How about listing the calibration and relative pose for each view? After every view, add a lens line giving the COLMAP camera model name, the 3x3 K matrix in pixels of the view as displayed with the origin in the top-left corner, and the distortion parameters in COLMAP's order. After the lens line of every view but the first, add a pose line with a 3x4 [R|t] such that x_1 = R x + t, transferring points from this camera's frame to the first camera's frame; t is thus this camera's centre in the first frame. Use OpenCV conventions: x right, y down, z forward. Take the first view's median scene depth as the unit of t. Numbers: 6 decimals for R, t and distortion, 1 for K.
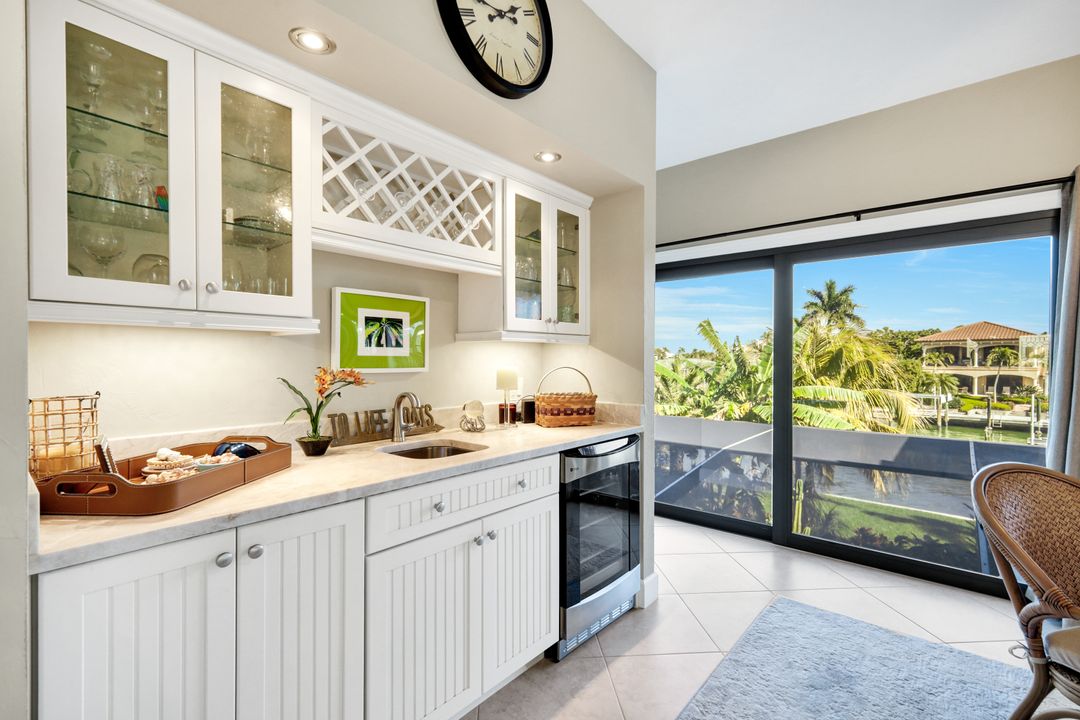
lens RADIAL K [[470.0, 0, 542.0], [0, 470.0, 361.5], [0, 0, 1]] dist [-0.002105, -0.000248]
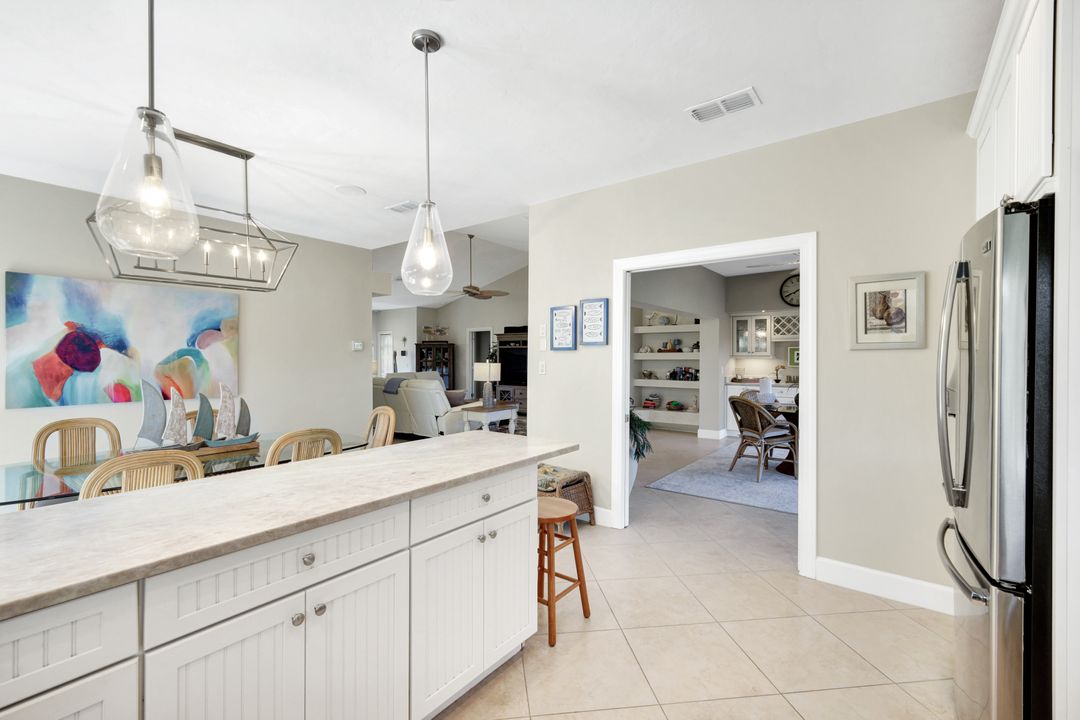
lens RADIAL K [[470.0, 0, 533.3], [0, 470.0, 359.2], [0, 0, 1]] dist [-0.002105, -0.000248]
pose [[0.063587, 0.001121, -0.997976, 4.174909], [-0.006767, 0.999977, 0.000692, -0.035712], [0.997953, 0.006710, 0.063593, -1.826641]]
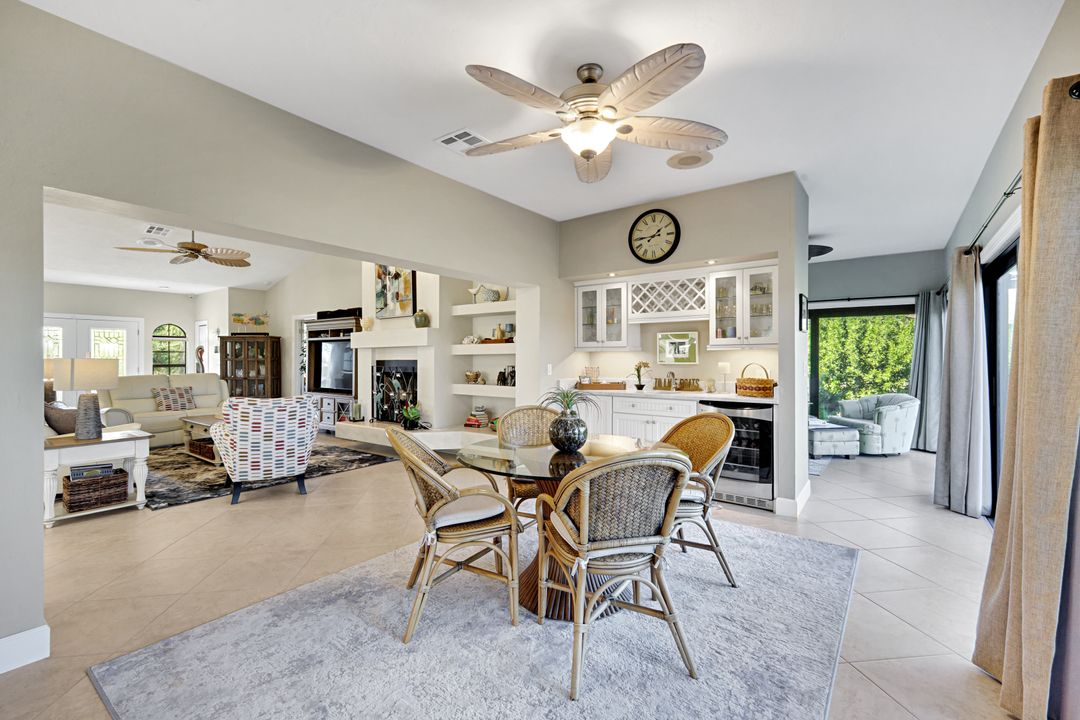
lens RADIAL K [[470.0, 0, 545.8], [0, 470.0, 360.3], [0, 0, 1]] dist [-0.002105, -0.000248]
pose [[0.086889, 0.003003, -0.996213, 2.495034], [-0.002627, 0.999993, 0.002785, -0.004334], [0.996215, 0.002375, 0.086897, 0.111511]]
